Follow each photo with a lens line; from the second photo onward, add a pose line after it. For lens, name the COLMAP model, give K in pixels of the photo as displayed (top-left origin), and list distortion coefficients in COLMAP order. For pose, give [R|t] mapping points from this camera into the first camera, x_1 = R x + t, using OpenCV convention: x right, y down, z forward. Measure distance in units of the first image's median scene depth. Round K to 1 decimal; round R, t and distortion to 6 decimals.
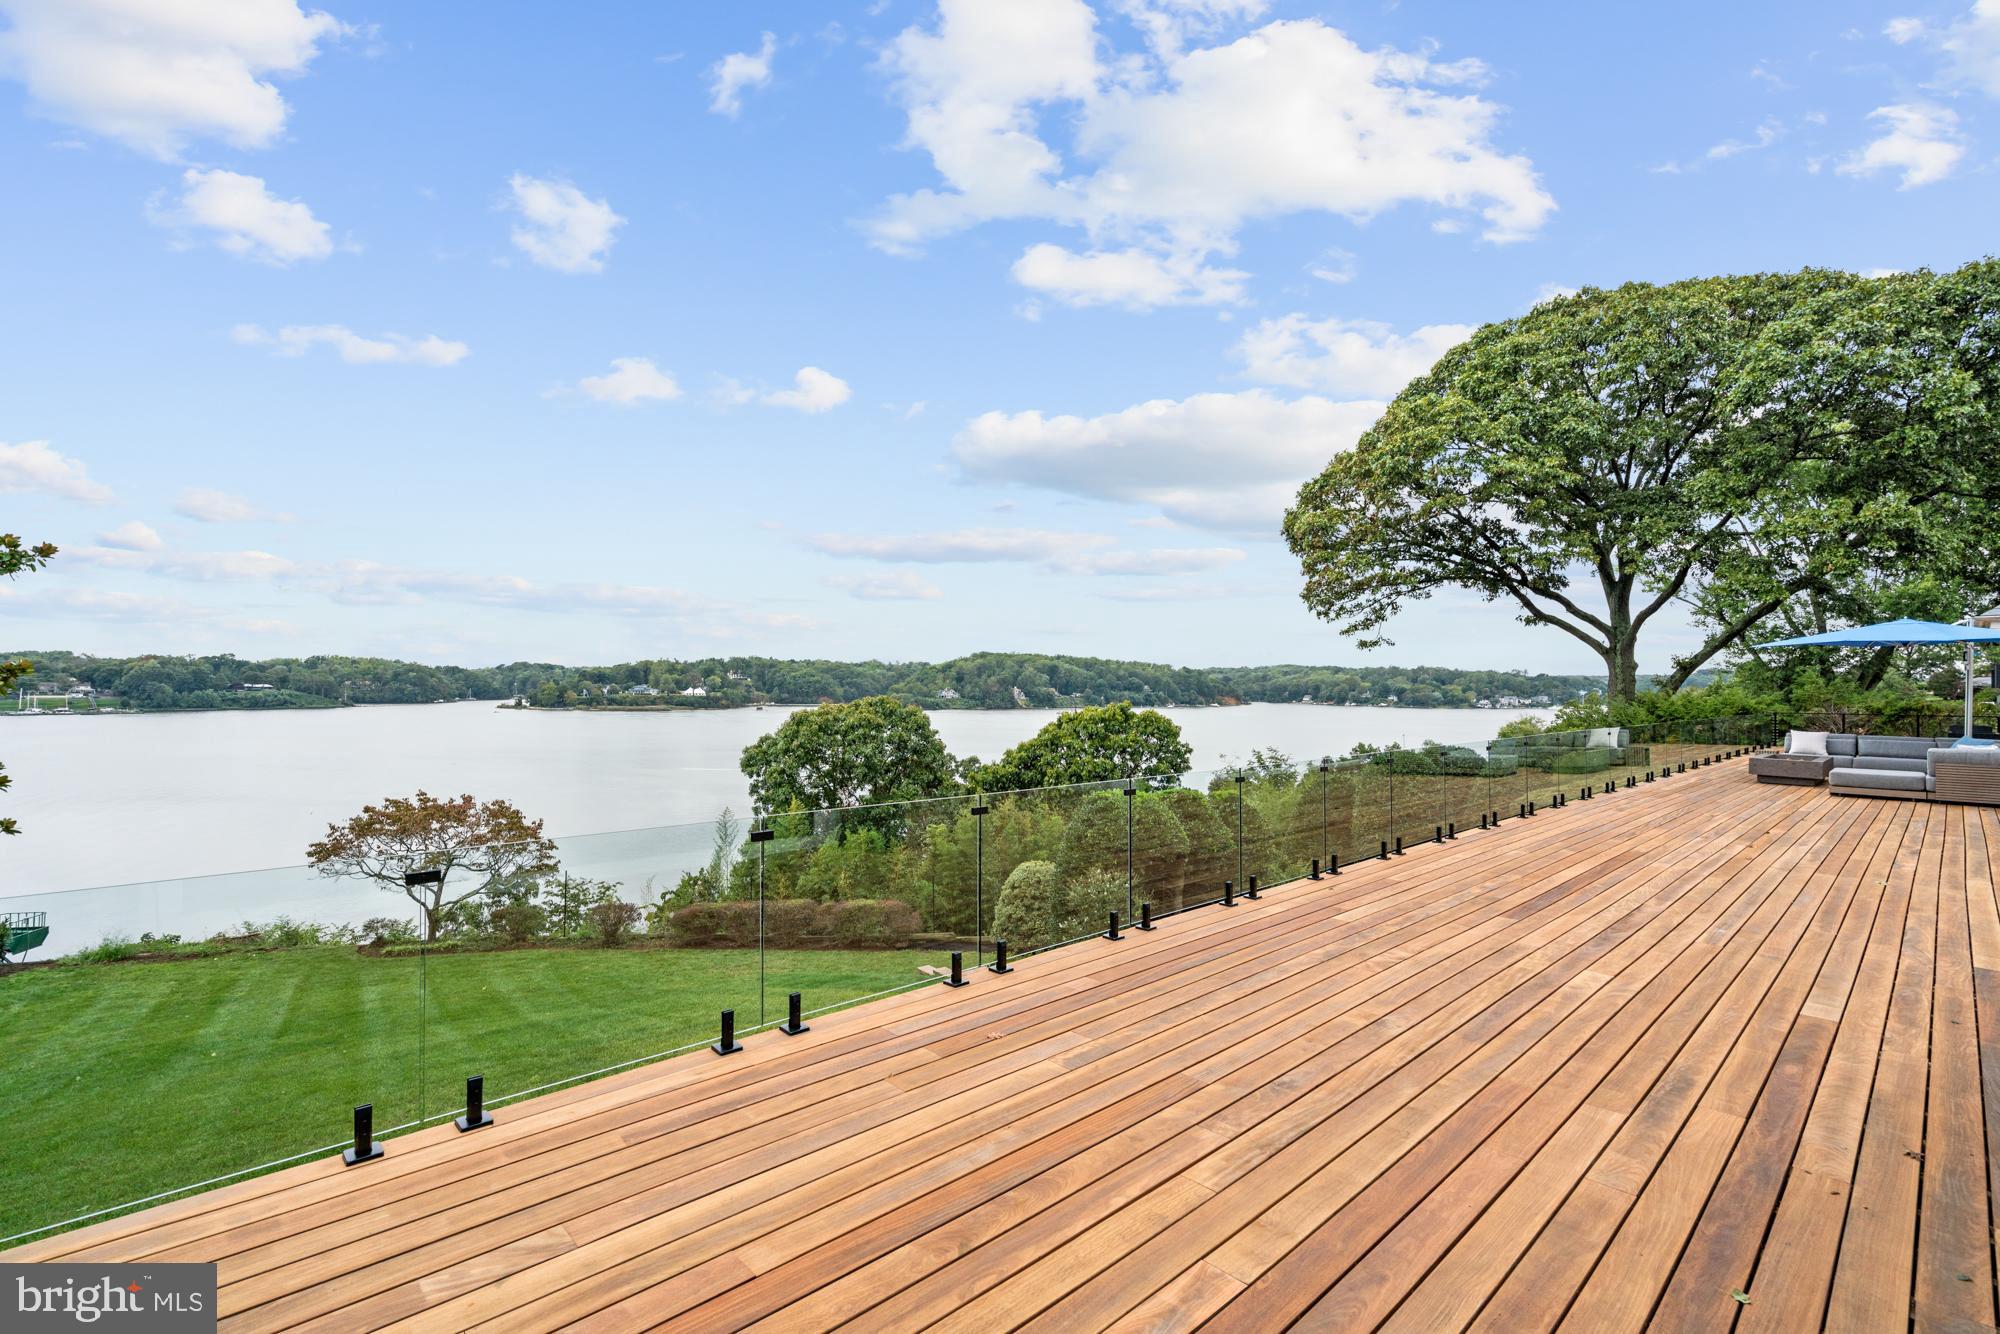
lens RADIAL K [[908.1, 0, 992.5], [0, 908.1, 681.9], [0, 0, 1]] dist [-0.000086, 0.000140]
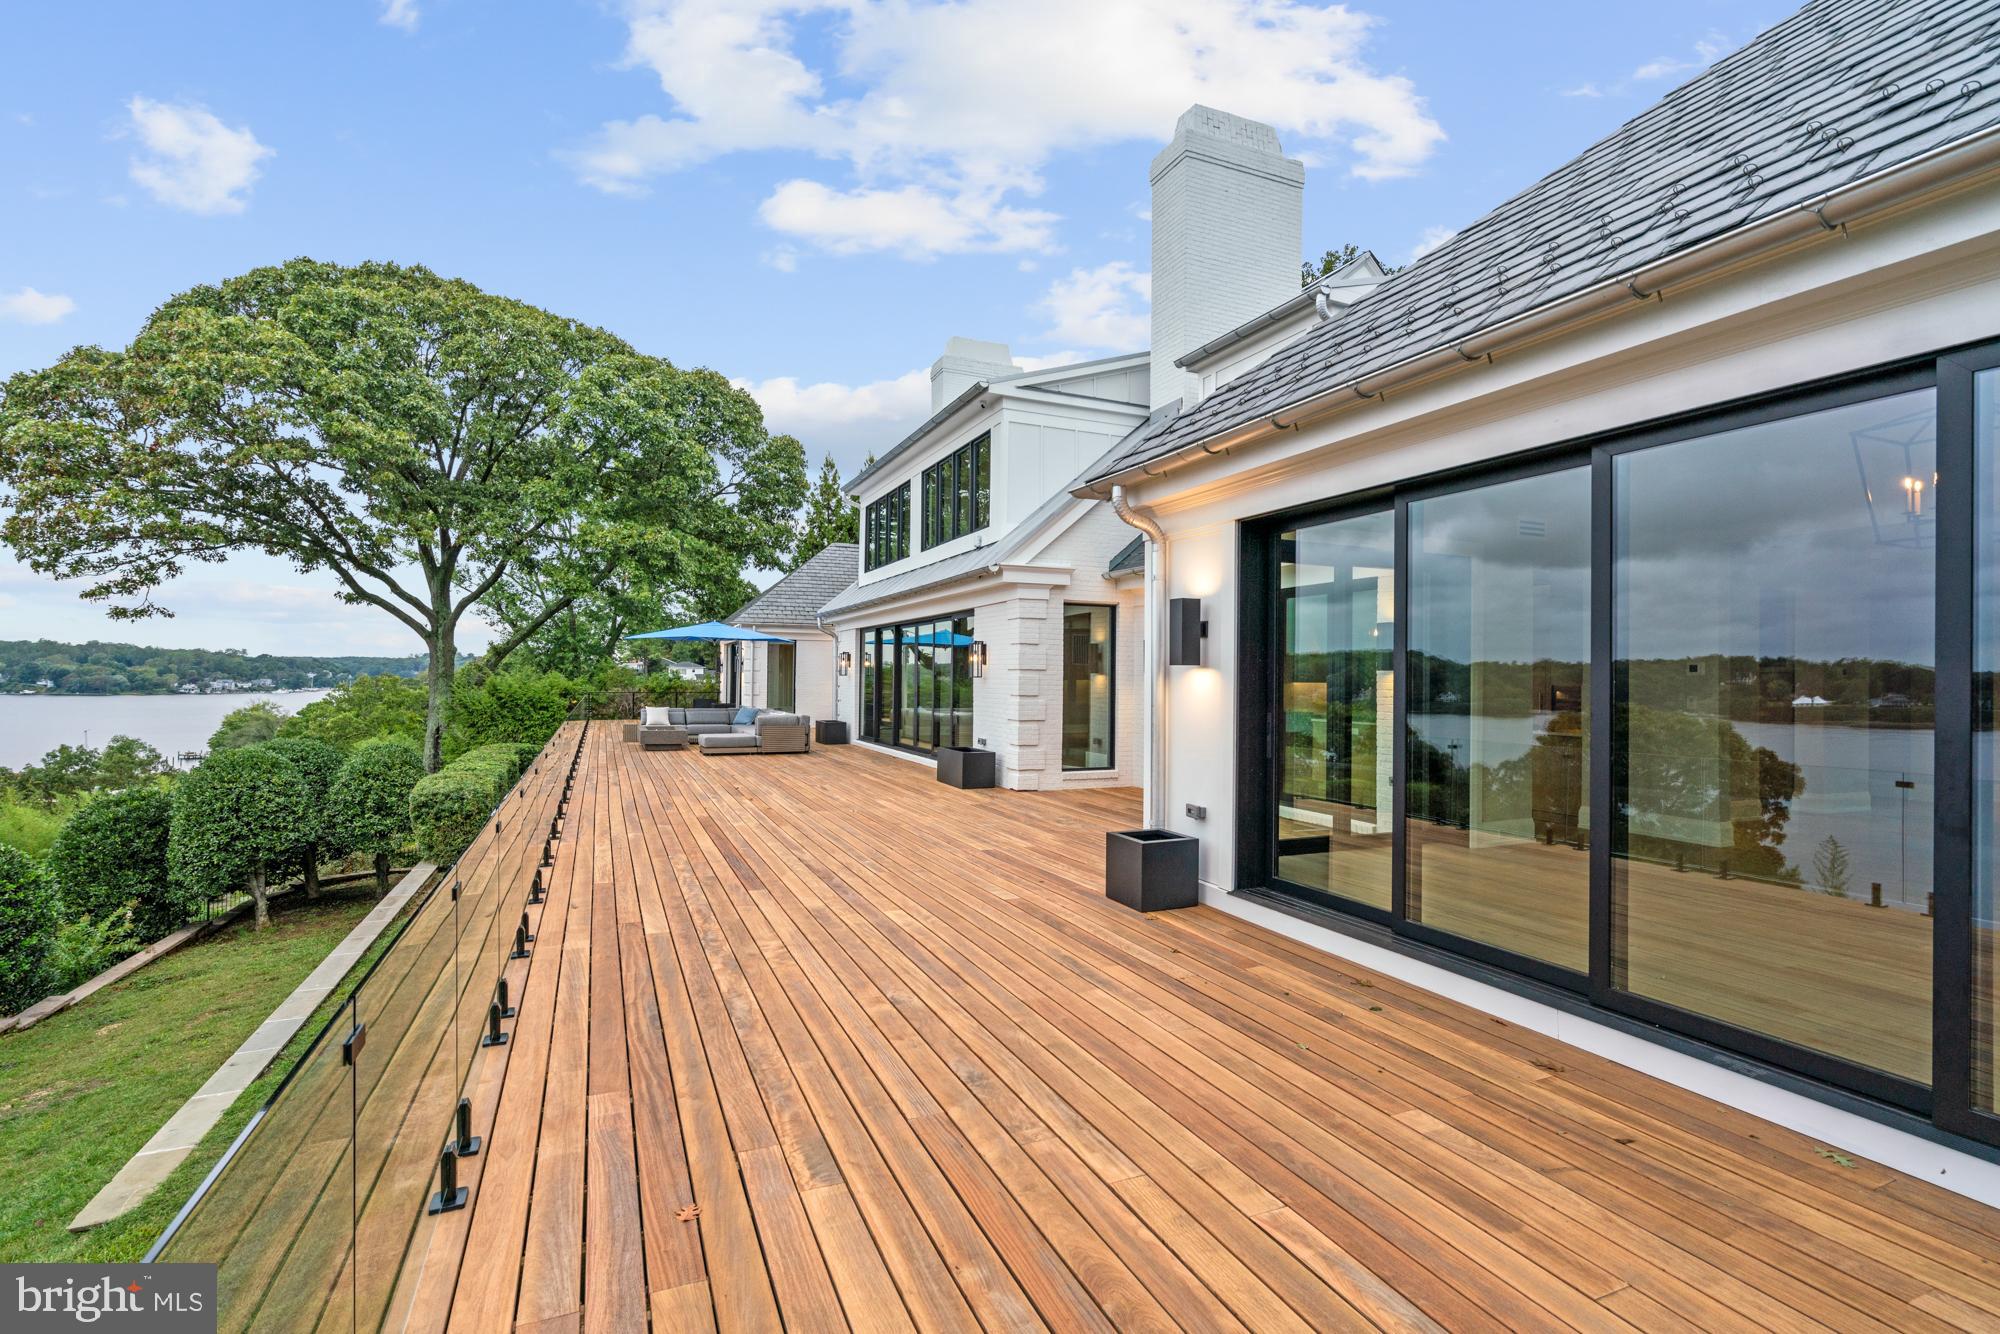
lens RADIAL K [[910.8, 0, 995.9], [0, 910.8, 670.3], [0, 0, 1]] dist [0.001192, 0.000325]
pose [[0.329541, 0.001852, 0.944139, -0.111684], [-0.008613, 0.999962, 0.001044, -0.001393], [-0.944102, -0.008476, 0.329544, 0.117118]]
